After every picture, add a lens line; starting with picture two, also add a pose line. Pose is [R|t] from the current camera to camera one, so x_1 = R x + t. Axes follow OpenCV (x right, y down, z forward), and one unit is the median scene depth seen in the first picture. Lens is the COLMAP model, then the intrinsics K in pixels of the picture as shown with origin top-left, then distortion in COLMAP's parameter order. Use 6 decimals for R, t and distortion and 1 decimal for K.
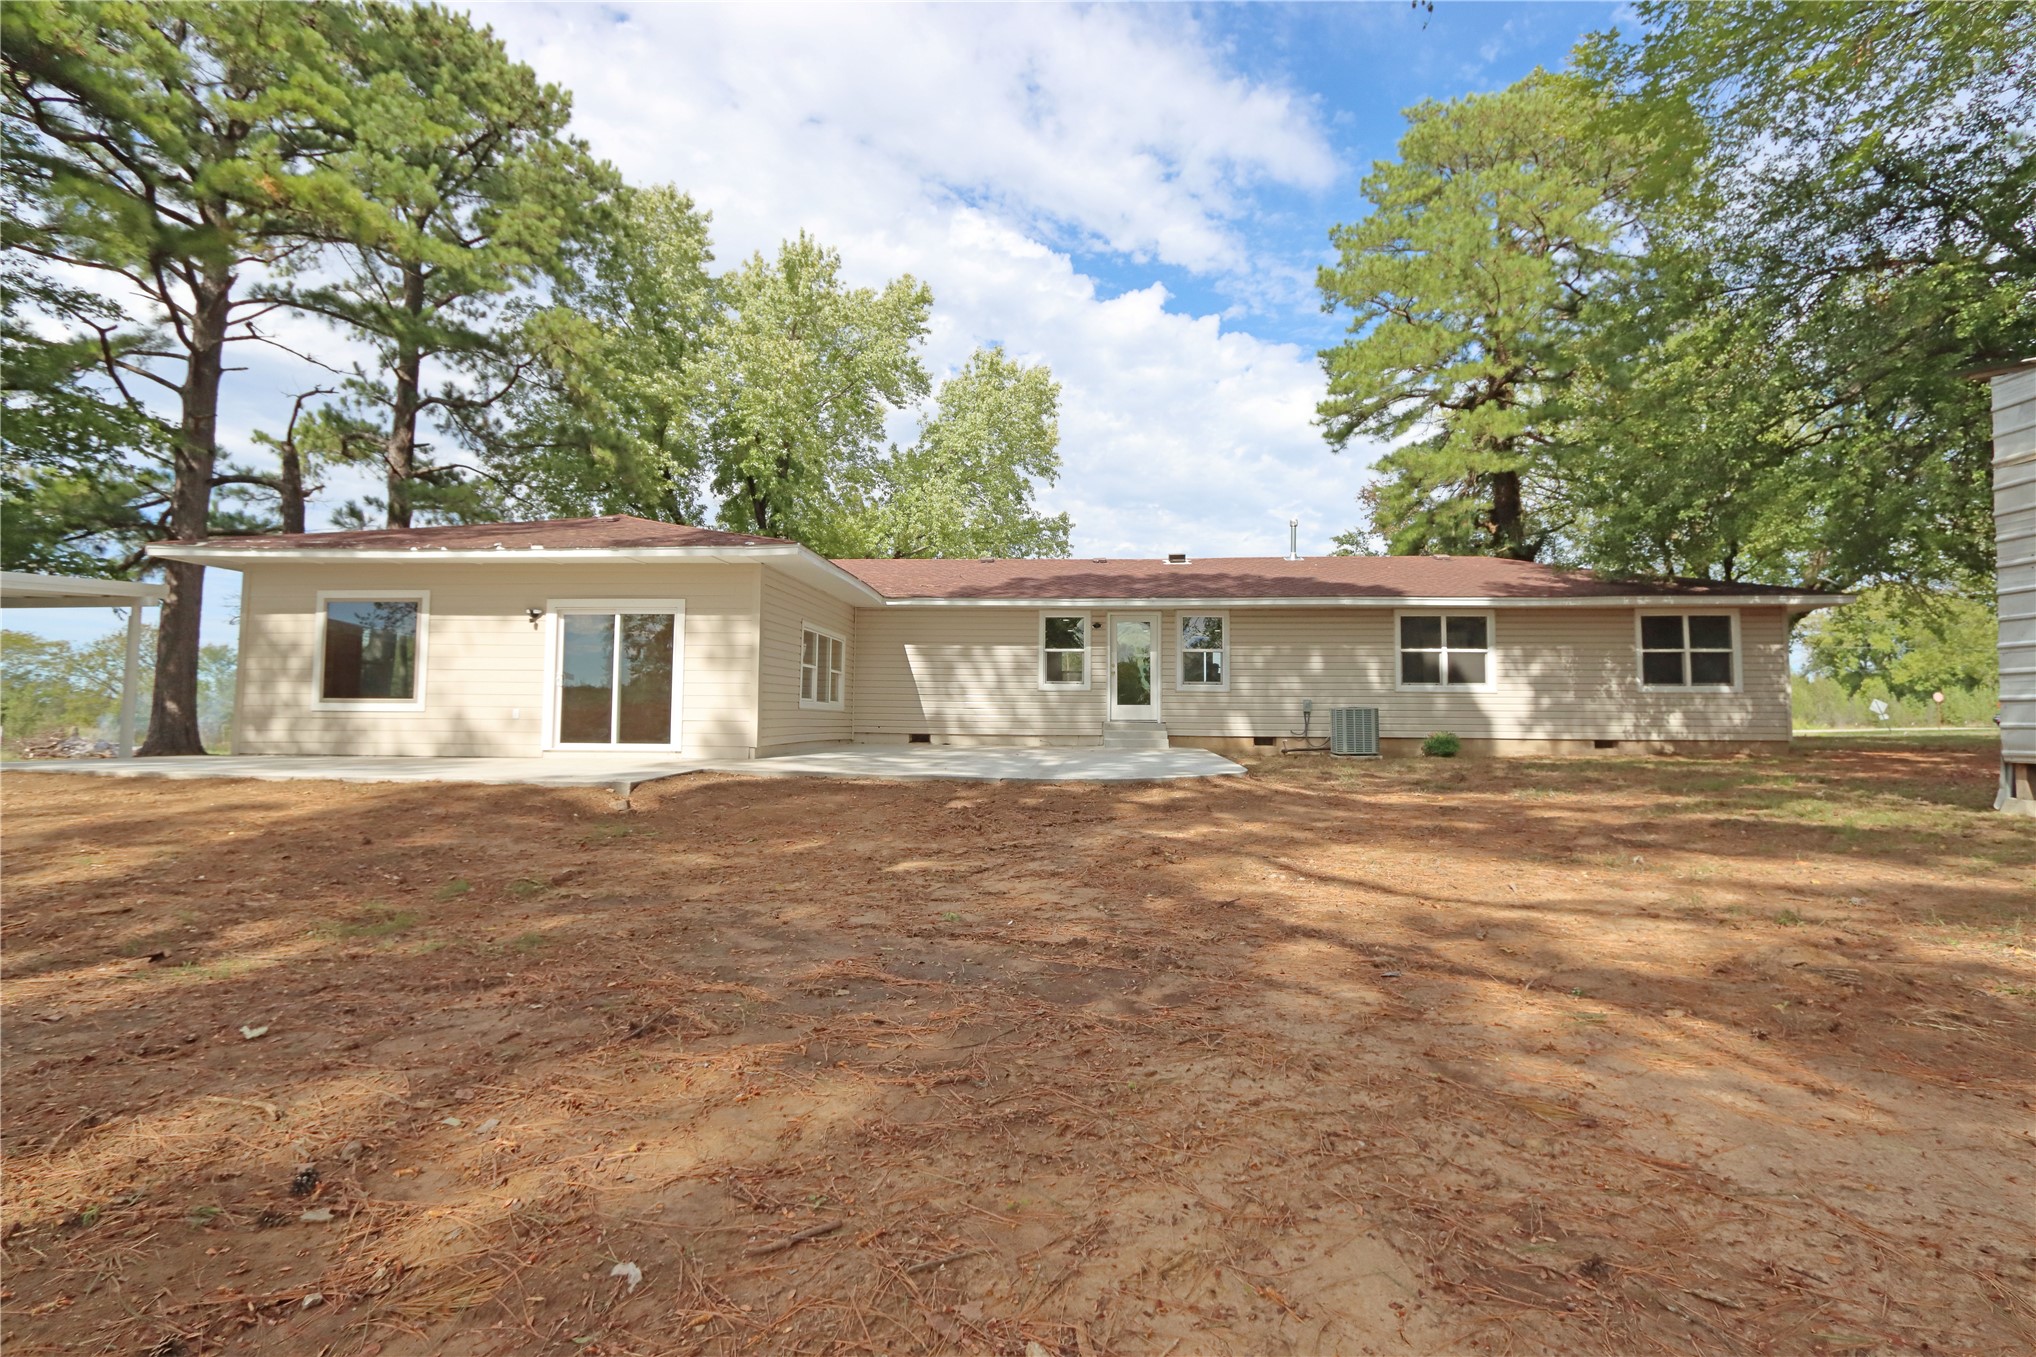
lens RADIAL K [[934.5, 0, 1024.3], [0, 934.5, 719.9], [0, 0, 1]] dist [-0.000634, -0.001200]
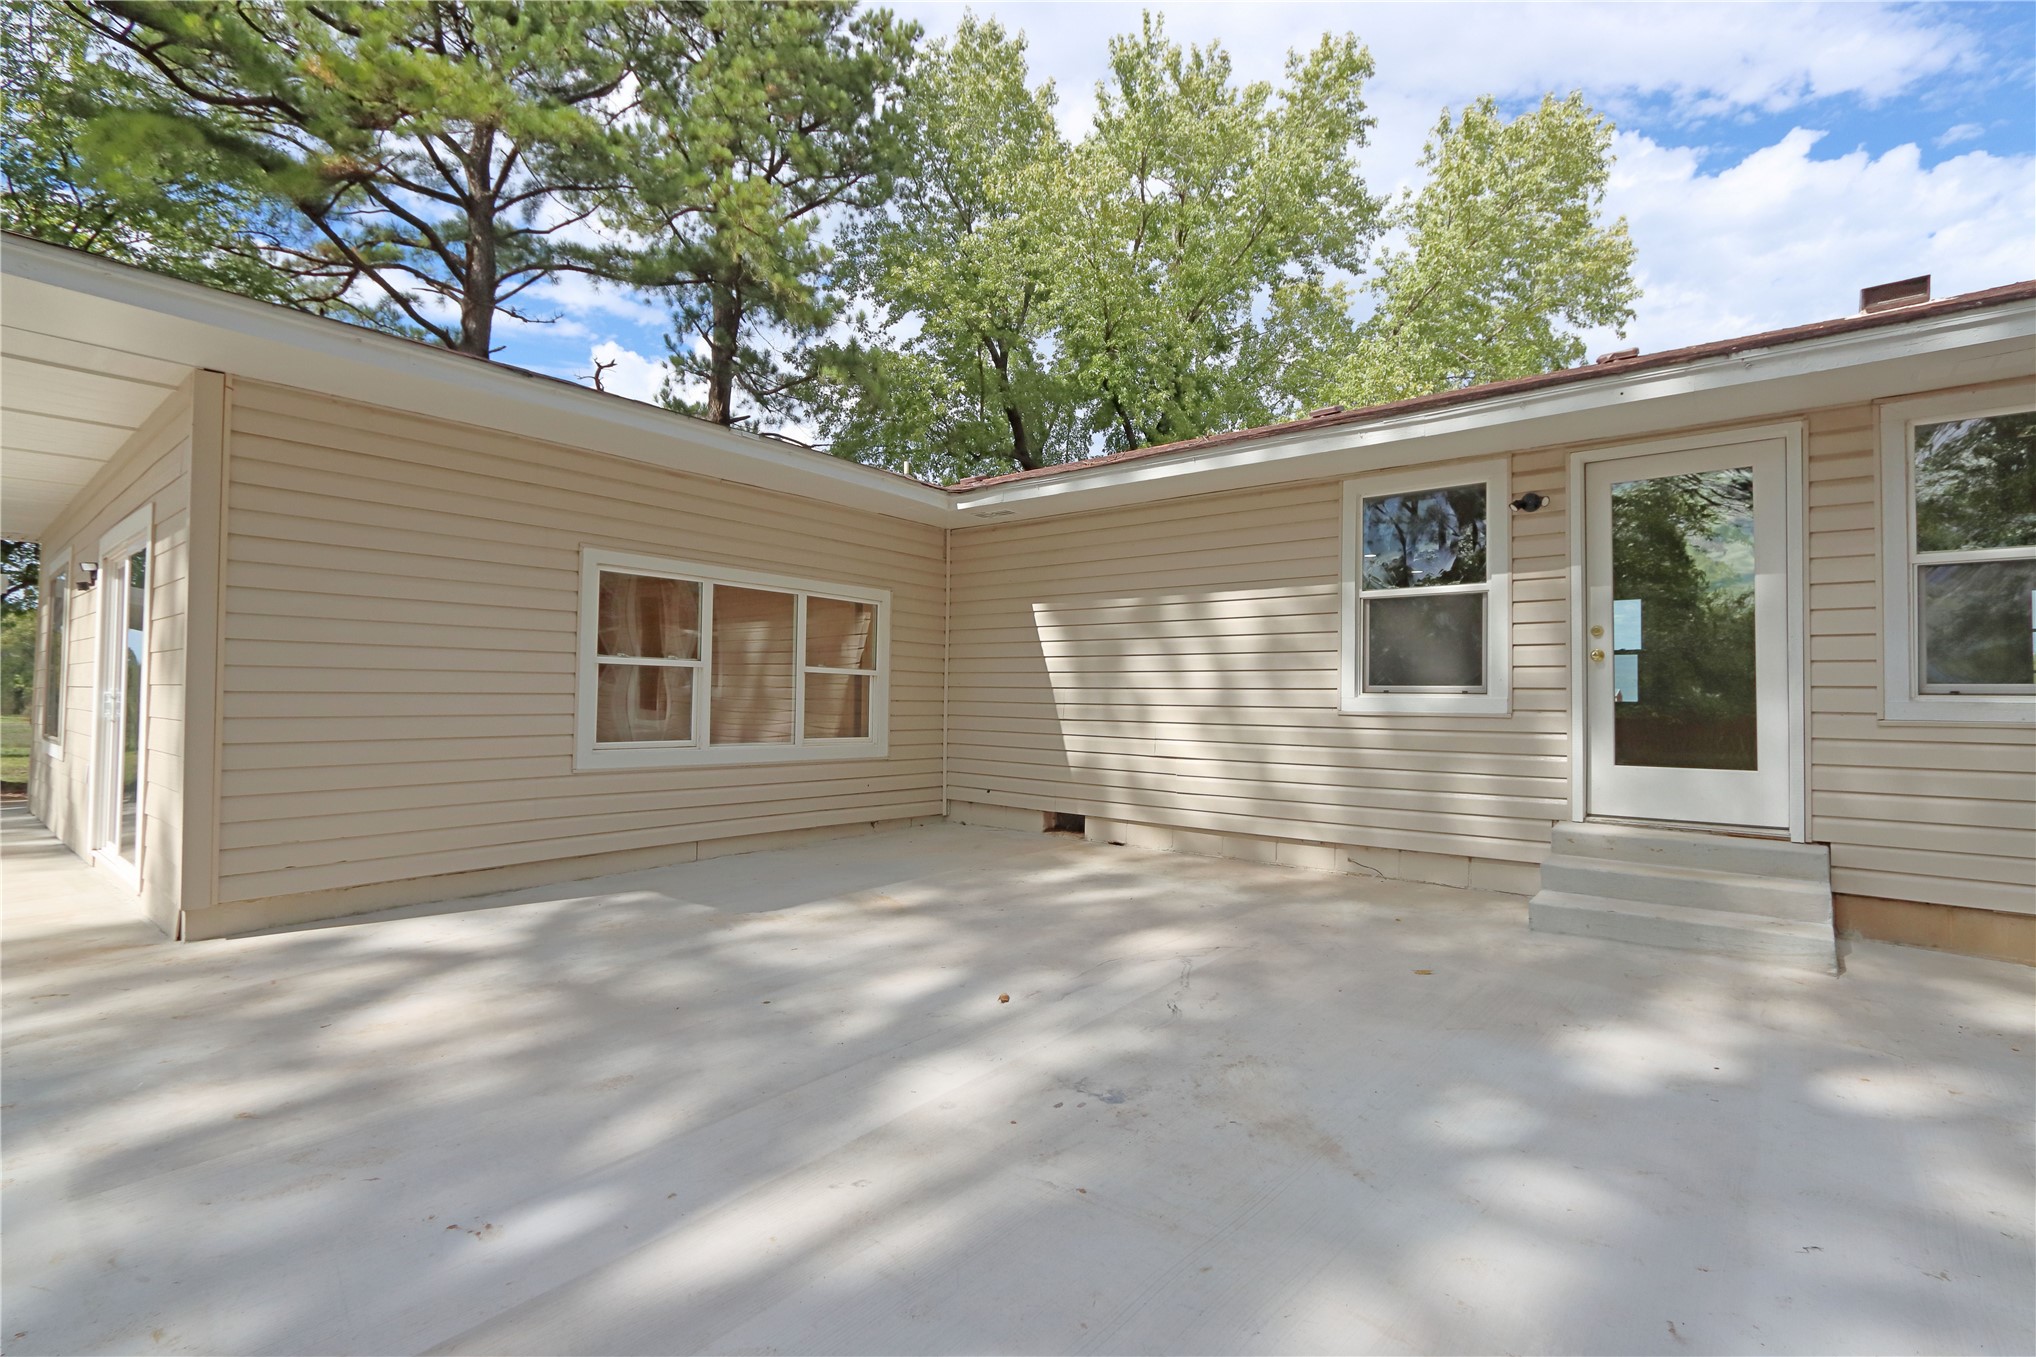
lens RADIAL K [[934.5, 0, 1031.4], [0, 934.5, 683.2], [0, 0, 1]] dist [-0.000634, -0.001200]
pose [[0.825599, -0.010172, -0.564165, 0.116058], [-0.001082, 0.999807, -0.019611, -0.035374], [0.564256, 0.016801, 0.825429, 0.645766]]
